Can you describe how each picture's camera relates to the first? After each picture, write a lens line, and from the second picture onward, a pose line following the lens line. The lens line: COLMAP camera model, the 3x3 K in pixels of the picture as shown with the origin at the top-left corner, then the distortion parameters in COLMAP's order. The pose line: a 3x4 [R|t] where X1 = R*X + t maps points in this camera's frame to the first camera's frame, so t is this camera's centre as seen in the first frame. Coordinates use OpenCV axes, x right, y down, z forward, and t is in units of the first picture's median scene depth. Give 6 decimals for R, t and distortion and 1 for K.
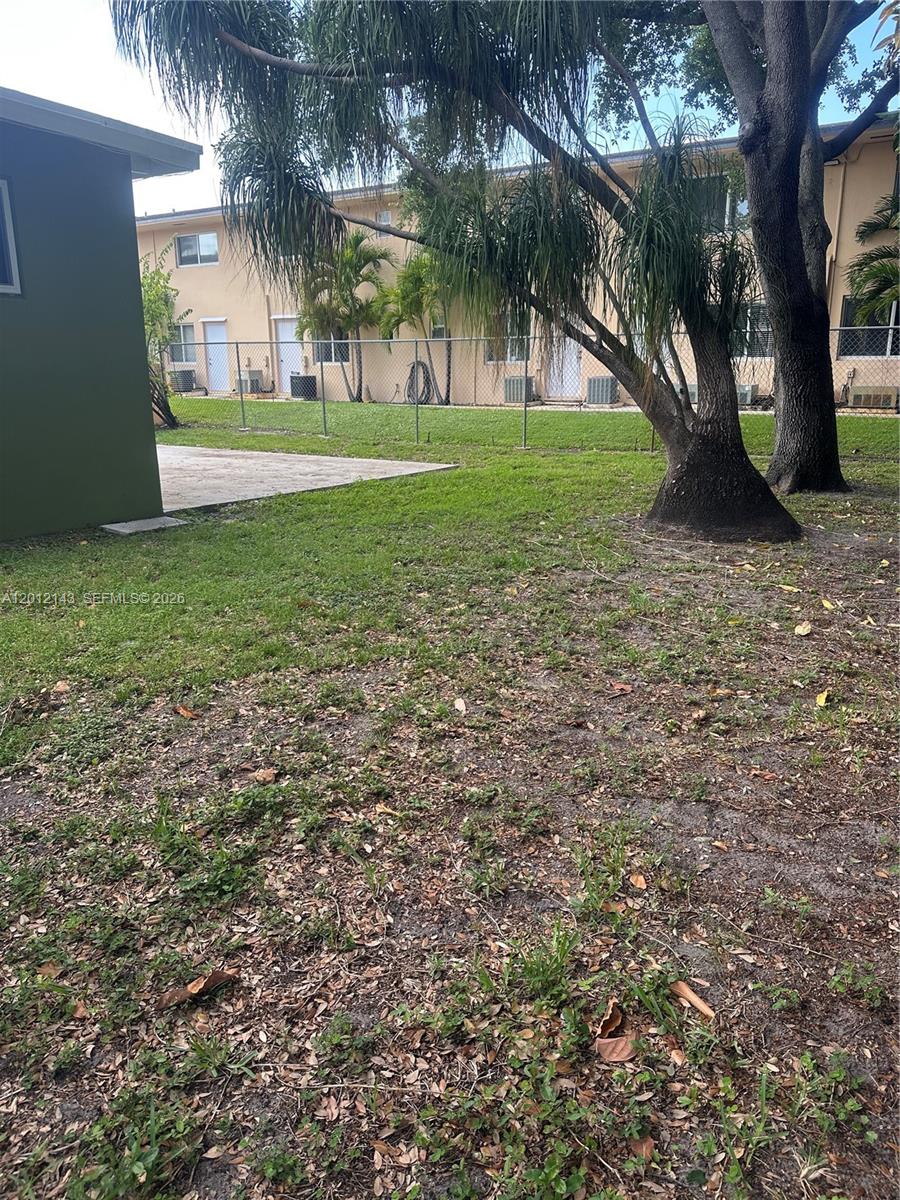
lens RADIAL K [[845.2, 0, 450.0], [0, 845.2, 600.0], [0, 0, 1]] dist [0.002431, -0.000079]
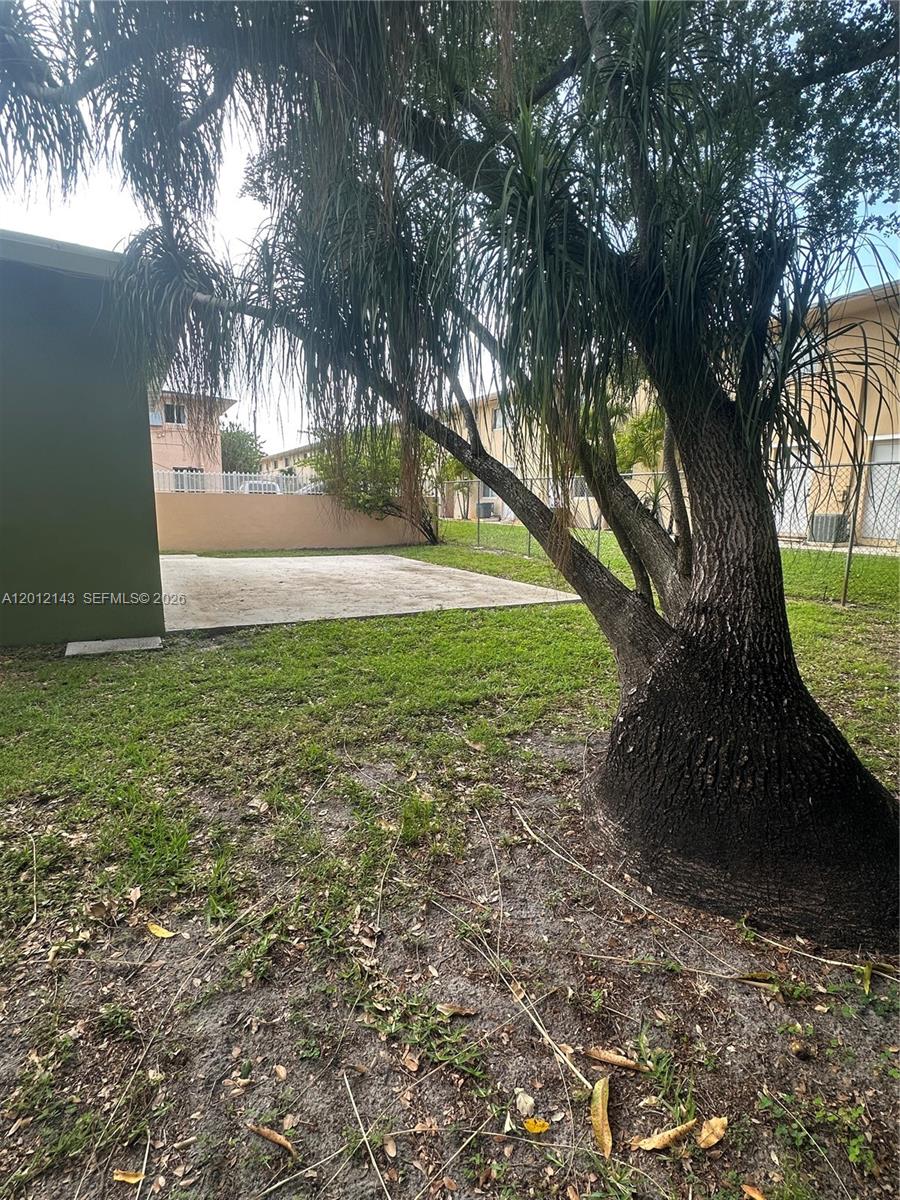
lens RADIAL K [[562.3, 0, 450.0], [0, 562.3, 600.0], [0, 0, 1]] dist [0.000638, 0.000014]
pose [[0.868436, 0.098802, -0.485857, 0.286382], [-0.146149, 0.987415, -0.060433, -0.150992], [0.473771, 0.123490, 0.871947, 0.565444]]
